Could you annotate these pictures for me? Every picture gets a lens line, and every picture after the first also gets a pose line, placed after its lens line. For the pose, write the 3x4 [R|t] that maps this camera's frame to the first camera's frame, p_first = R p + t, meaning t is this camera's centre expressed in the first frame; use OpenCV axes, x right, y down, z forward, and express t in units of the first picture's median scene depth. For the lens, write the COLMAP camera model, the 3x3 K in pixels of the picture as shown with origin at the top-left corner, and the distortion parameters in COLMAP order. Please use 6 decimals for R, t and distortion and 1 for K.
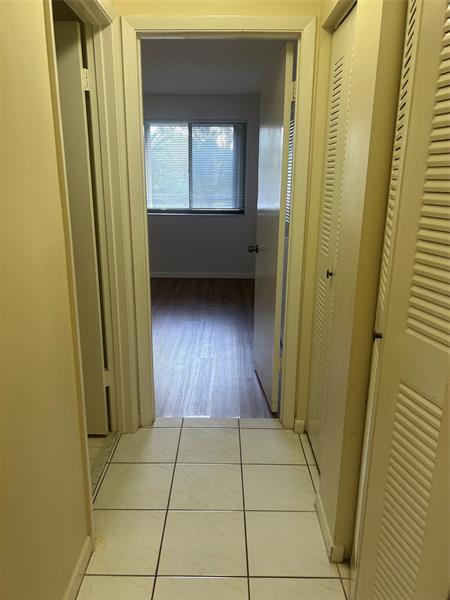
lens RADIAL K [[445.2, 0, 225.0], [0, 445.2, 300.0], [0, 0, 1]] dist [0.011298, 0.002123]
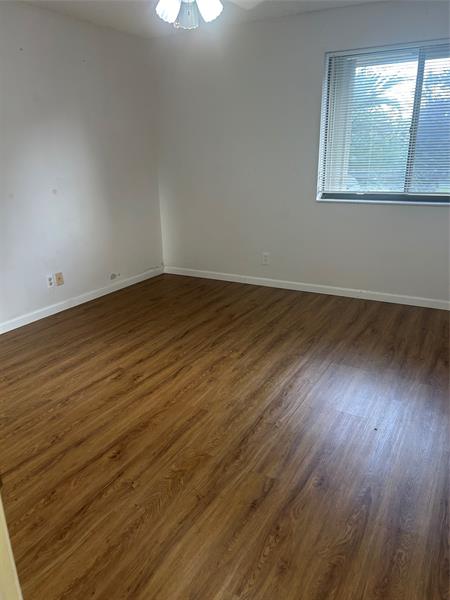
lens RADIAL K [[445.2, 0, 225.0], [0, 445.2, 300.0], [0, 0, 1]] dist [0.011298, 0.002123]
pose [[0.885424, 0.138598, -0.443639, -0.000388], [-0.120643, 0.990322, 0.068607, -0.069874], [0.448855, -0.007224, 0.893576, 0.327959]]
